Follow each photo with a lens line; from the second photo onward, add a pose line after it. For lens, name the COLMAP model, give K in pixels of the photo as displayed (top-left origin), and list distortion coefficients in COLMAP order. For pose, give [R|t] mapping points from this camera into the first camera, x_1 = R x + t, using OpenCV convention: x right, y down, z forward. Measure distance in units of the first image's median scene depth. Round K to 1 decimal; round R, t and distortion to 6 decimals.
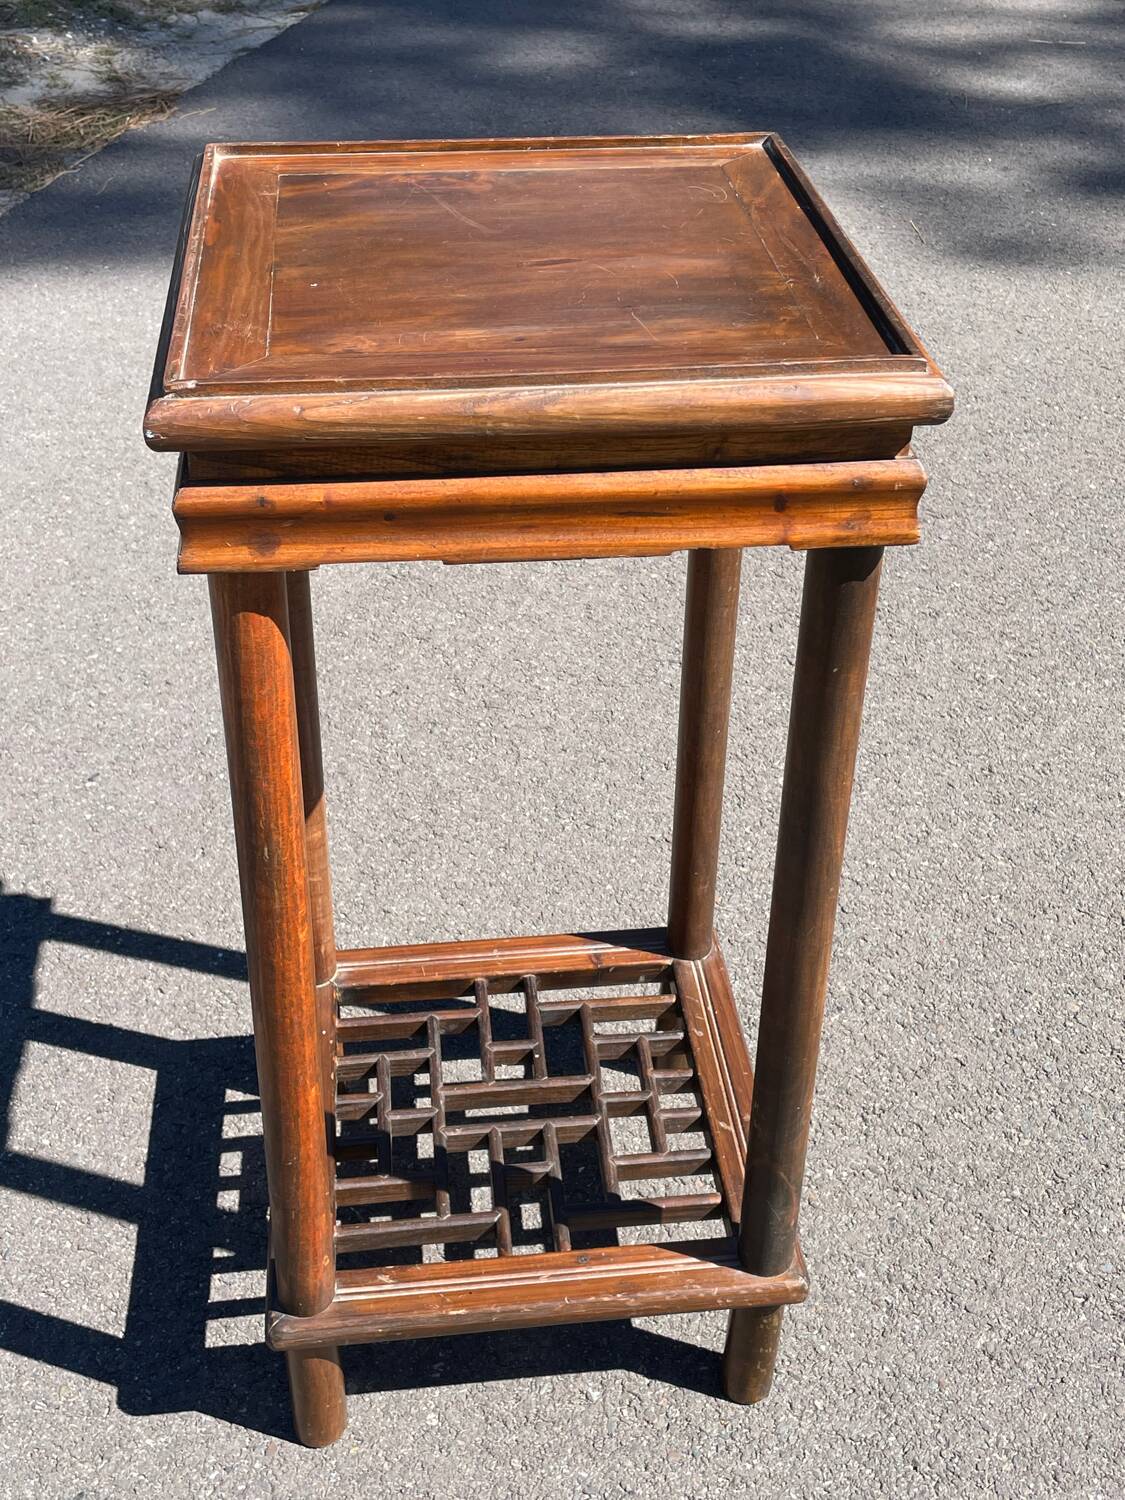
lens RADIAL K [[1743.9, 0, 578.4], [0, 1743.9, 724.3], [0, 0, 1]] dist [0.054742, 0.000000]
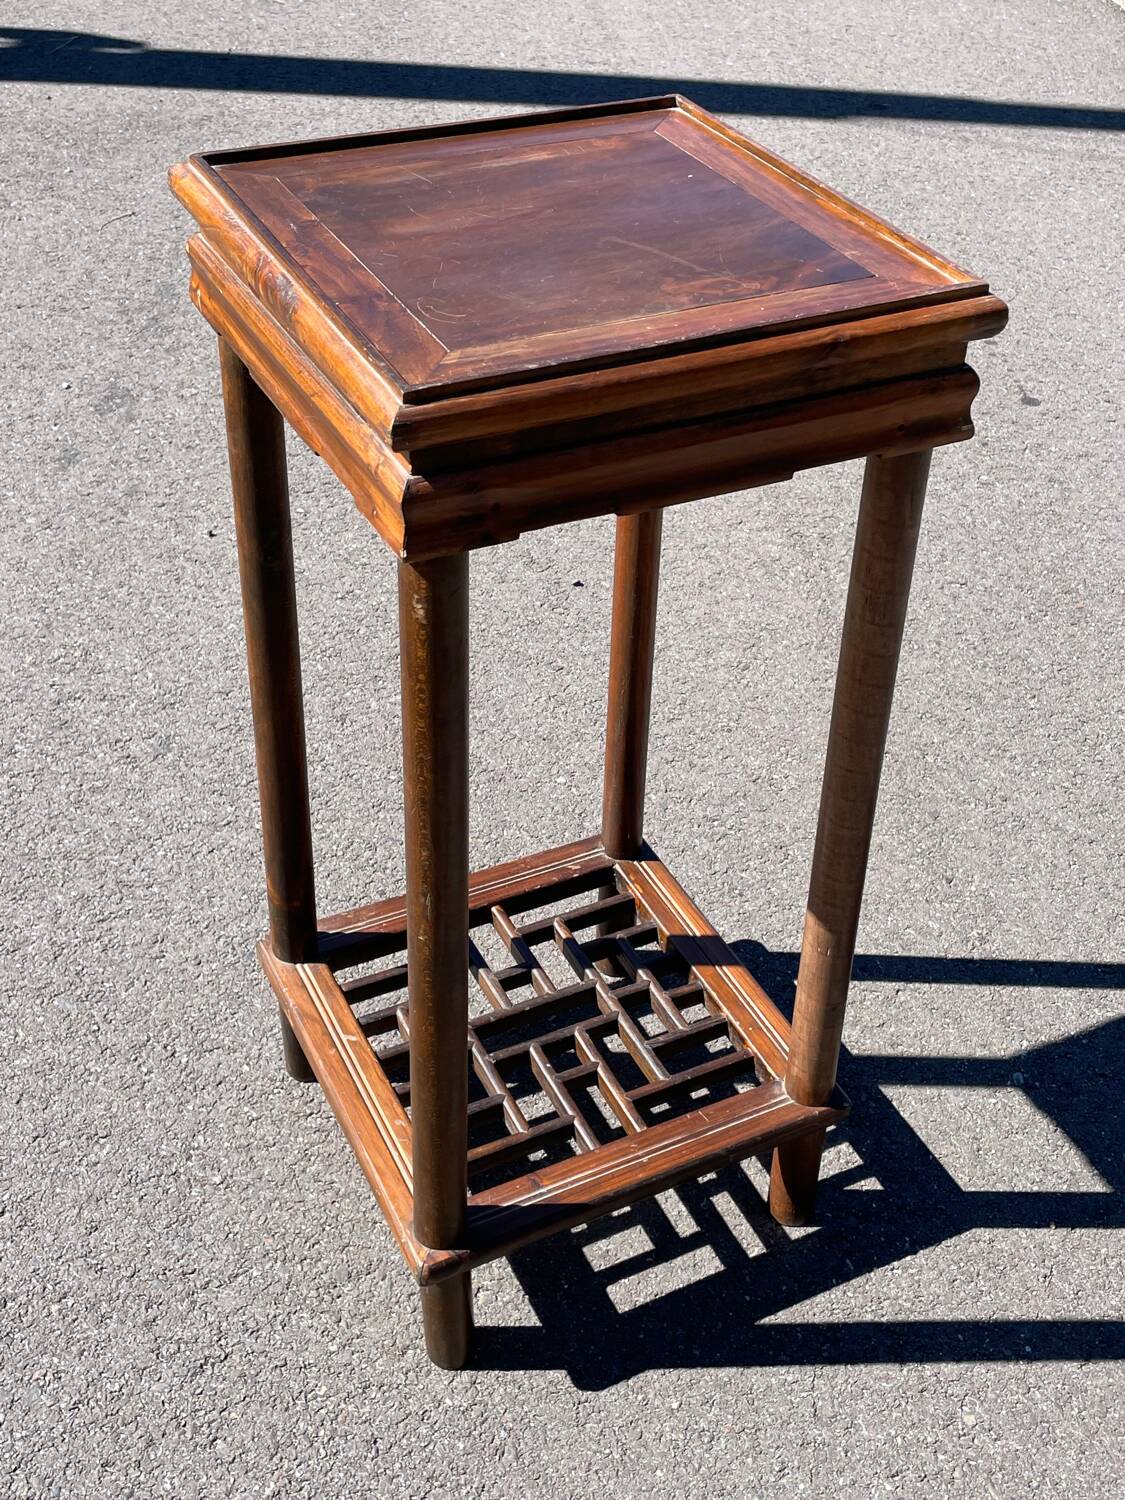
lens RADIAL K [[1743.9, 0, 584.7], [0, 1743.9, 724.4], [0, 0, 1]] dist [0.054742, 0.000000]
pose [[-0.936217, 0.162750, -0.311463, 0.237427], [-0.246912, 0.326029, 0.912546, -0.796575], [0.250063, 0.931245, -0.265049, 1.075220]]
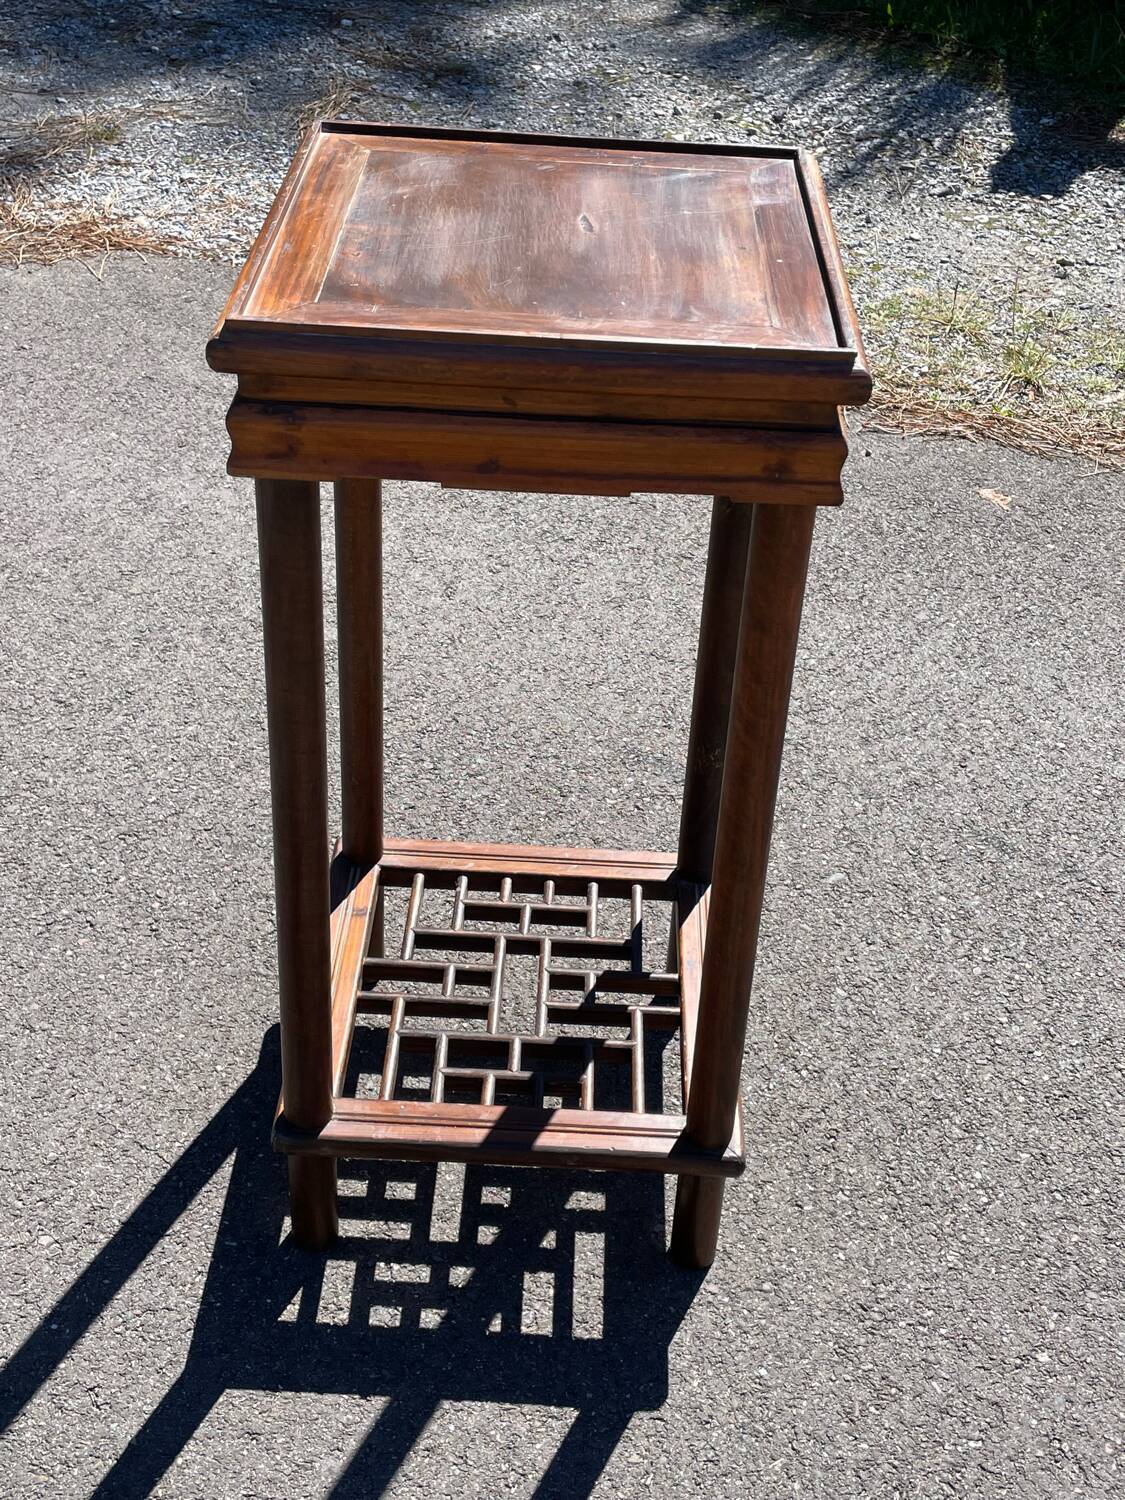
lens RADIAL K [[1743.9, 0, 573.5], [0, 1743.9, 727.9], [0, 0, 1]] dist [0.054742, 0.000000]
pose [[0.146683, -0.594707, 0.790447, -0.791522], [0.535750, 0.719503, 0.441913, -0.369776], [-0.831538, 0.358661, 0.424153, 0.411051]]
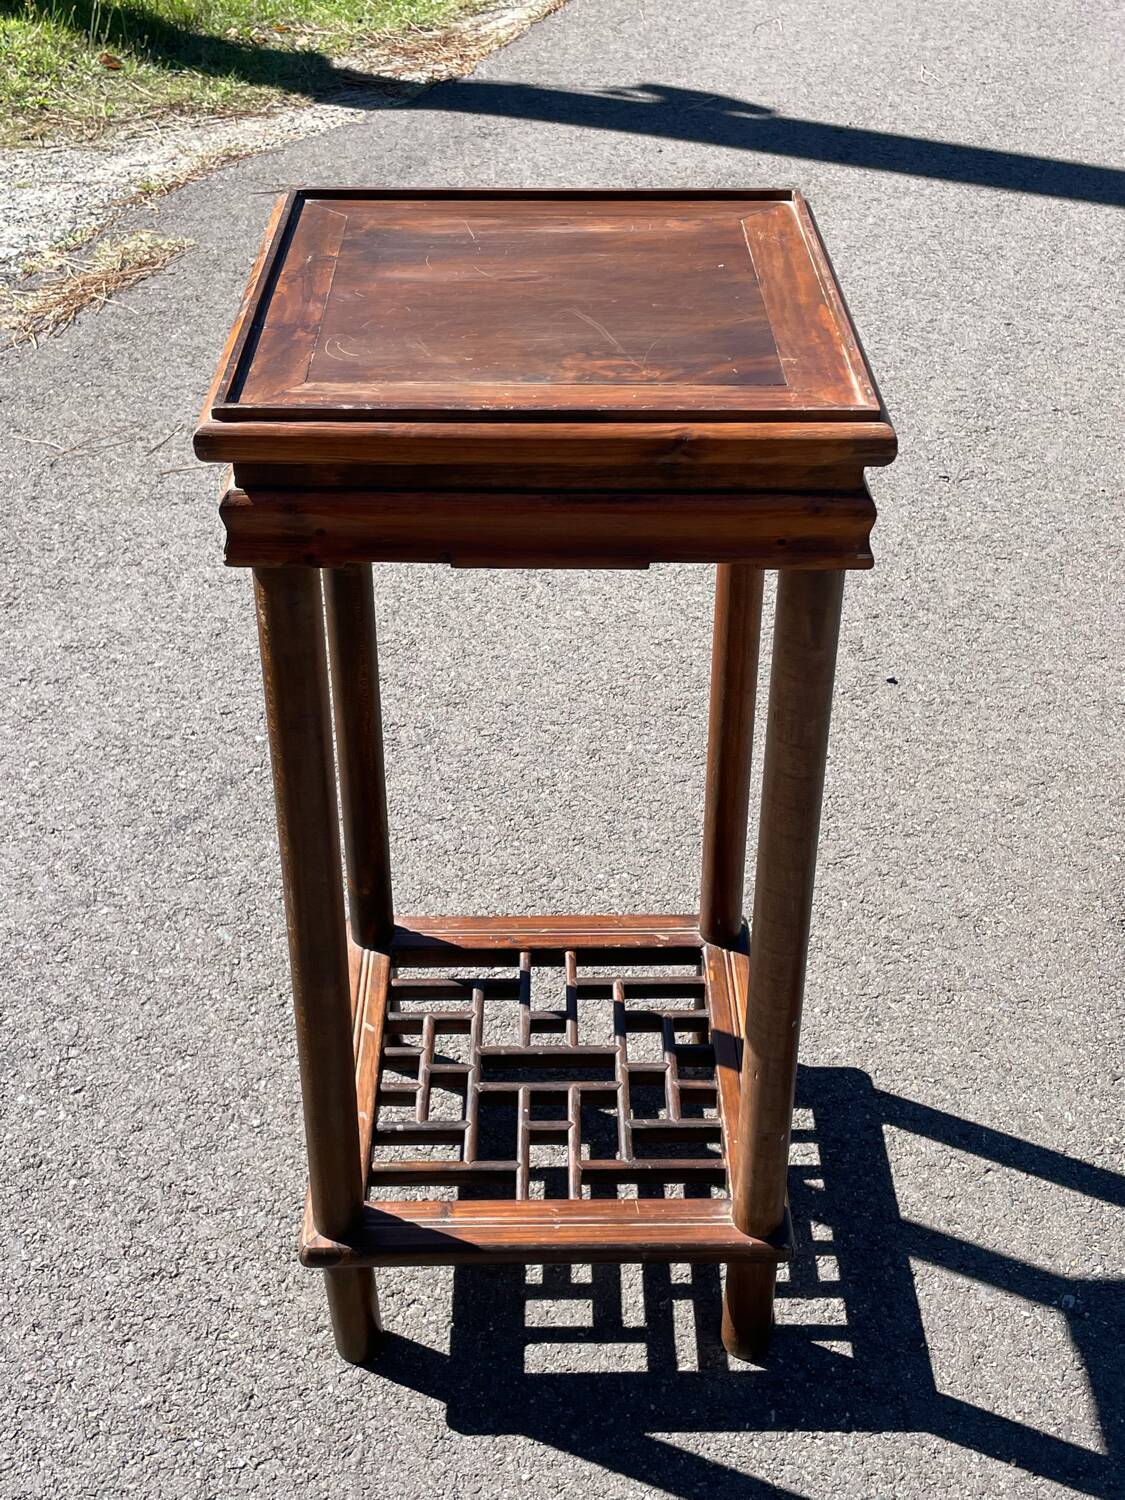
lens RADIAL K [[1743.9, 0, 585.1], [0, 1743.9, 724.7], [0, 0, 1]] dist [0.054742, 0.000000]
pose [[-0.995173, -0.080047, 0.056767, -0.097243], [0.026836, 0.334432, 0.942038, -0.843584], [-0.094392, 0.939014, -0.330670, 1.108651]]
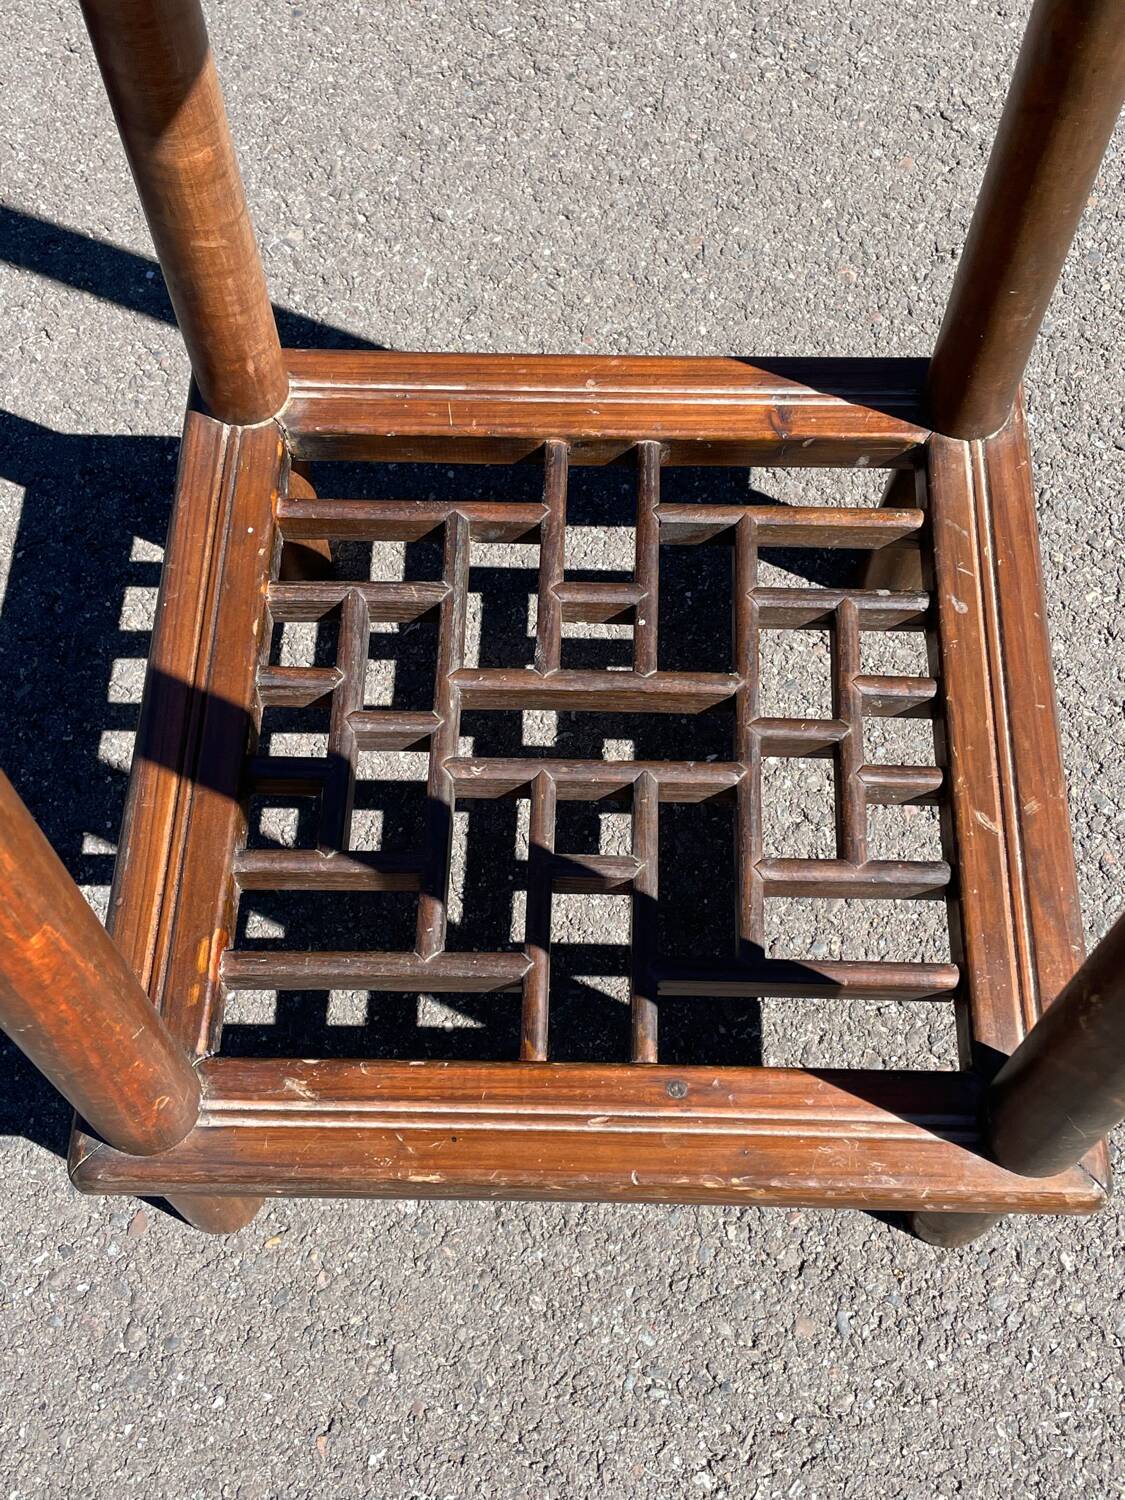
lens RADIAL K [[1743.9, 0, 577.3], [0, 1743.9, 735.0], [0, 0, 1]] dist [0.054742, 0.000000]
pose [[0.990231, 0.116315, -0.076901, 0.001161], [-0.065650, 0.875462, 0.478807, -0.029877], [0.123017, -0.469081, 0.874546, 0.514696]]
